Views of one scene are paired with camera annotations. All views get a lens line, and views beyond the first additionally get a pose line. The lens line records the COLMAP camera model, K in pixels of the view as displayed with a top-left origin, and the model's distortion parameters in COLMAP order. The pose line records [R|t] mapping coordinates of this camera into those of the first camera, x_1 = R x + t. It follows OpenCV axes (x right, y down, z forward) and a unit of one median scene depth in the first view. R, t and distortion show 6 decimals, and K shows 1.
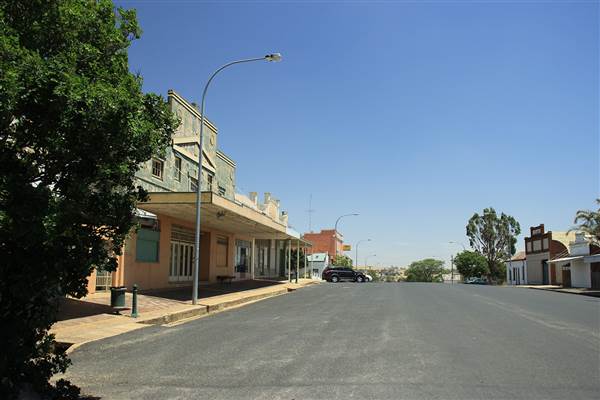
lens RADIAL K [[558.2, 0, 299.7], [0, 558.2, 198.8], [0, 0, 1]] dist [-0.018859, 0.000000]
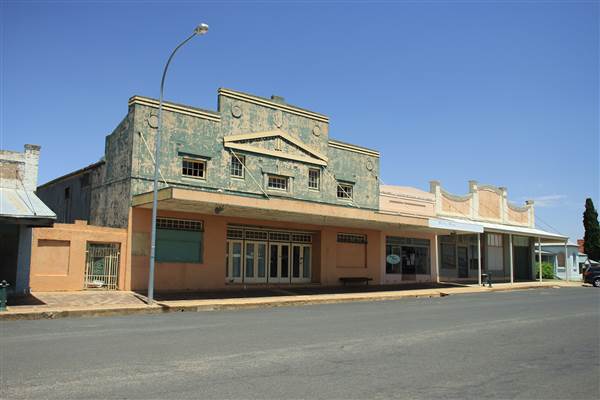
lens RADIAL K [[558.2, 0, 303.2], [0, 558.2, 198.6], [0, 0, 1]] dist [-0.018859, 0.000000]
pose [[0.770141, -0.090843, -0.631372, 0.454104], [0.083758, 0.995639, -0.041086, 0.048787], [0.632350, -0.021240, 0.774391, 0.302936]]
